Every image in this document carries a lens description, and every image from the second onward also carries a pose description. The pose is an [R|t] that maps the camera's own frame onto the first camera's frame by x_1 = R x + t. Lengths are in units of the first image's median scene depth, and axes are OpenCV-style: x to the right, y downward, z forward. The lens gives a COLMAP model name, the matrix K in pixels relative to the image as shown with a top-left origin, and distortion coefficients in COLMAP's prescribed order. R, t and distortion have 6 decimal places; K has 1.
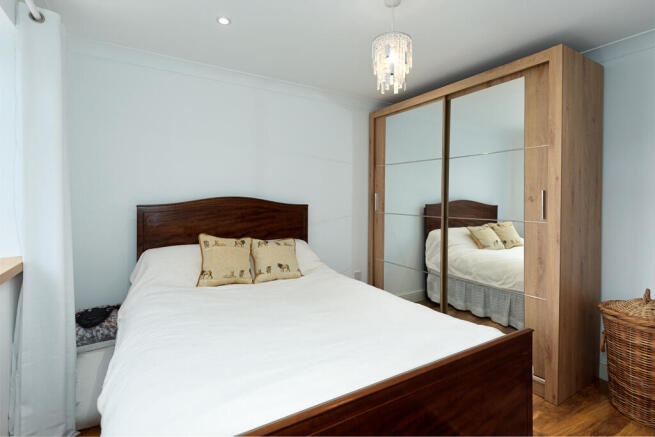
lens RADIAL K [[327.7, 0, 326.5], [0, 327.7, 203.4], [0, 0, 1]] dist [-0.000739, -0.000674]
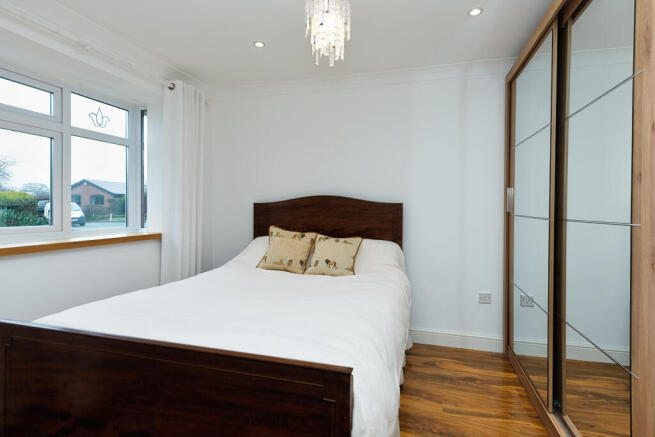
lens RADIAL K [[335.4, 0, 328.2], [0, 335.4, 210.6], [0, 0, 1]] dist [-0.001407, -0.000681]
pose [[0.672054, 0.006593, -0.740473, 0.630054], [-0.008426, 0.999964, 0.001256, 0.031829], [0.740454, 0.005395, 0.672085, 0.308450]]
